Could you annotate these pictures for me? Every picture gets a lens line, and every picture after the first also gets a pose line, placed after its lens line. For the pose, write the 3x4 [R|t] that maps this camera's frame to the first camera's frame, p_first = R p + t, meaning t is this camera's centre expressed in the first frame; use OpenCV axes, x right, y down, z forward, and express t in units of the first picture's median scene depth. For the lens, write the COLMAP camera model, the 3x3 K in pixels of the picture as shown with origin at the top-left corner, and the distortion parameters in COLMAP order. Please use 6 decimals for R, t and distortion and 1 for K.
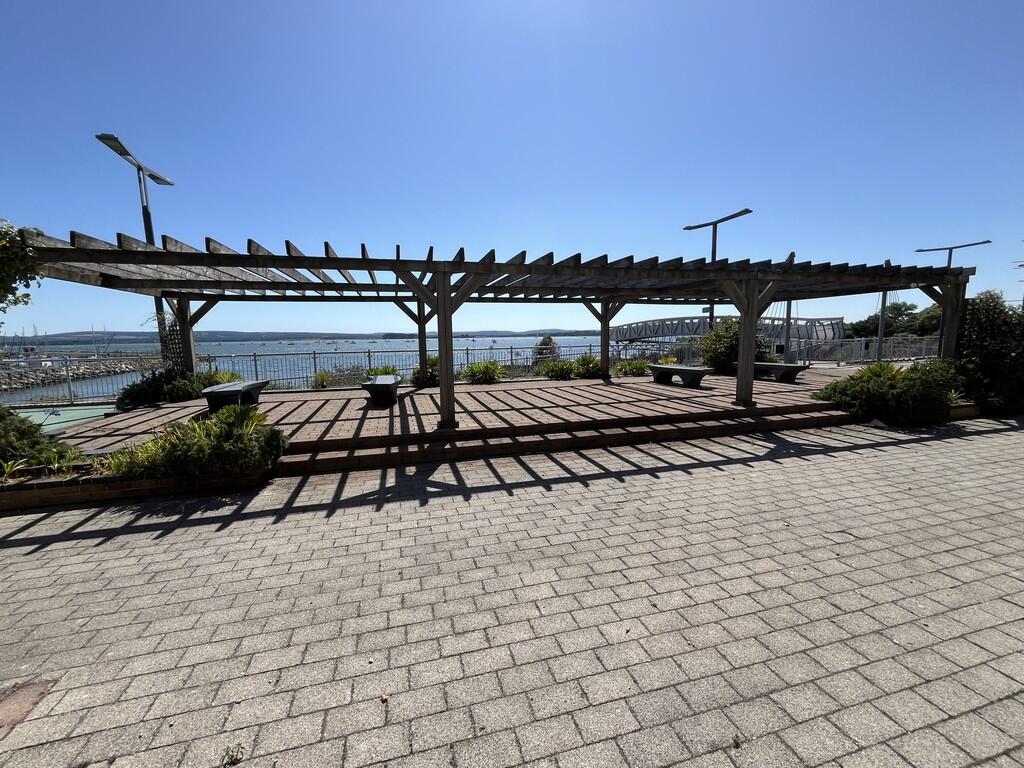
lens RADIAL K [[413.5, 0, 494.5], [0, 413.5, 387.9], [0, 0, 1]] dist [-0.000303, -0.000443]
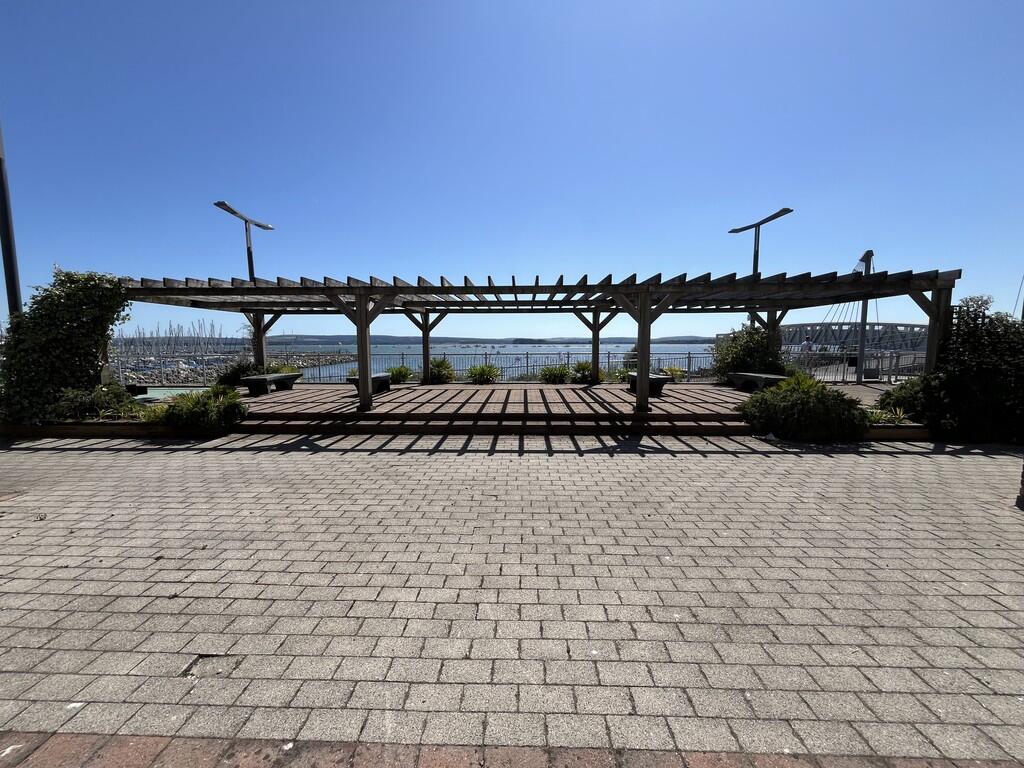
lens RADIAL K [[413.5, 0, 507.2], [0, 413.5, 391.5], [0, 0, 1]] dist [-0.000303, -0.000443]
pose [[0.955388, 0.046529, -0.291665, 0.479086], [-0.048209, 0.998836, 0.001429, 0.006105], [0.291392, 0.012696, 0.956519, -0.092772]]
